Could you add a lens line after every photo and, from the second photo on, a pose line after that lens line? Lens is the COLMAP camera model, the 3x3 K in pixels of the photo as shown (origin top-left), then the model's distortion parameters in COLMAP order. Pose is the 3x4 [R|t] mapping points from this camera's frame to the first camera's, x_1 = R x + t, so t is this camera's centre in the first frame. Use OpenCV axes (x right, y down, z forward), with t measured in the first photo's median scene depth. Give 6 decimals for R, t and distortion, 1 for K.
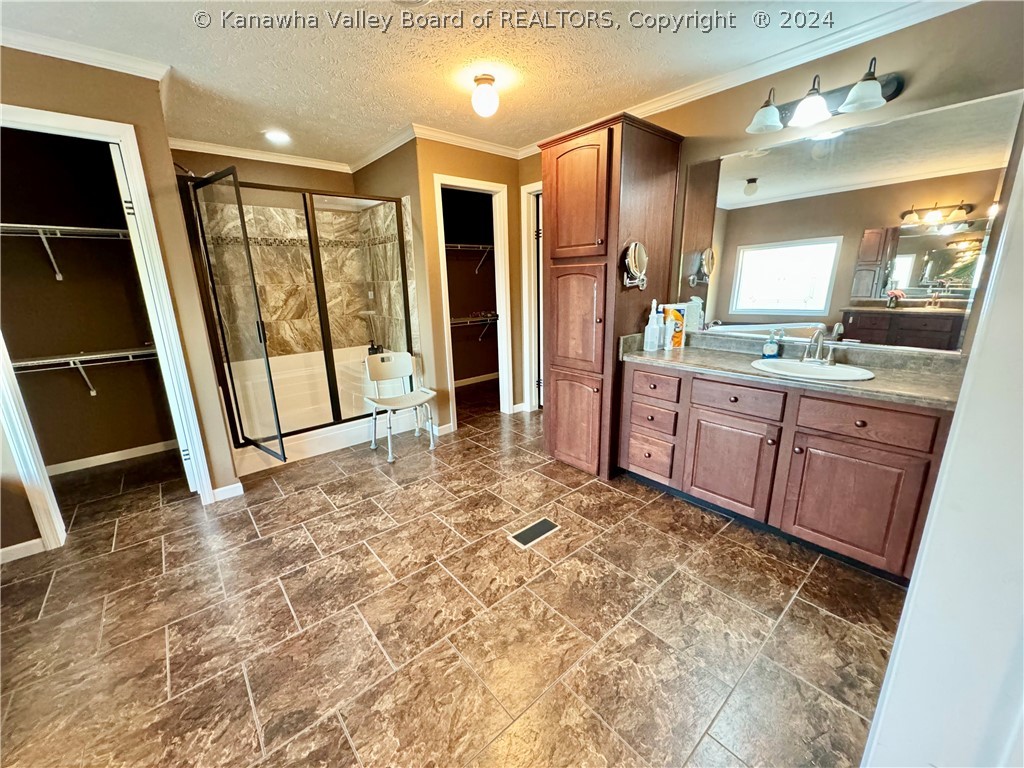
lens RADIAL K [[406.0, 0, 513.5], [0, 406.0, 381.8], [0, 0, 1]] dist [-0.003564, -0.000310]
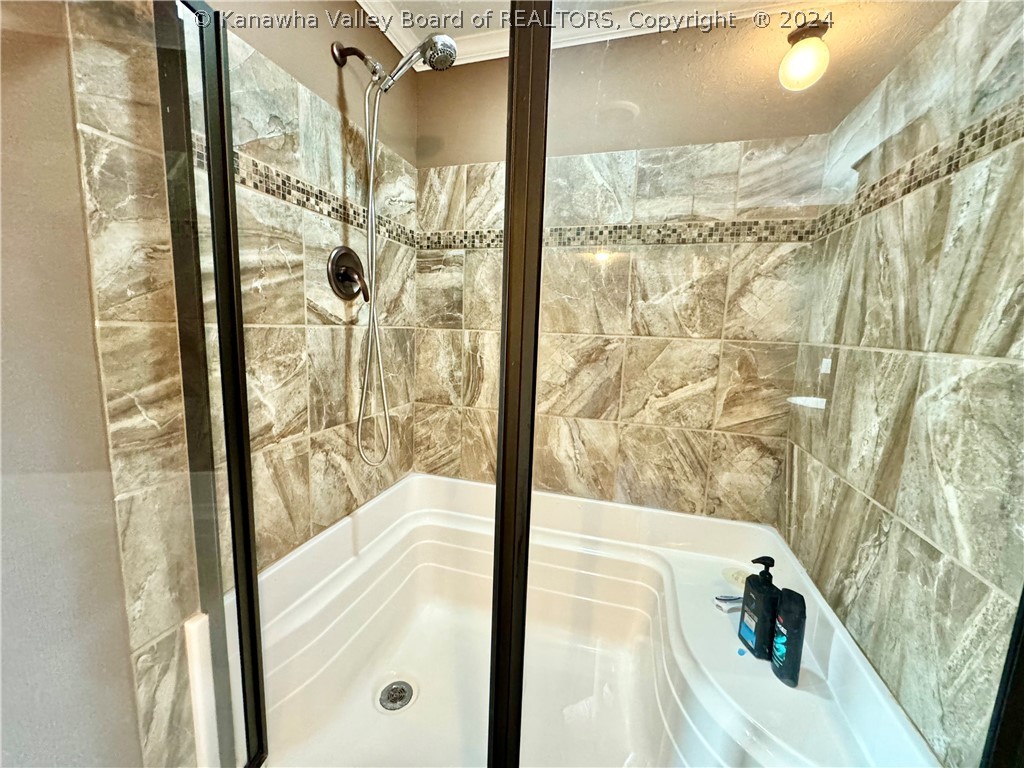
lens RADIAL K [[406.0, 0, 512.1], [0, 406.0, 382.6], [0, 0, 1]] dist [-0.003564, -0.000310]
pose [[0.536920, 0.158727, -0.828567, -0.236494], [-0.254794, 0.966787, 0.020096, -0.177054], [0.804237, 0.200323, 0.559530, 0.691944]]
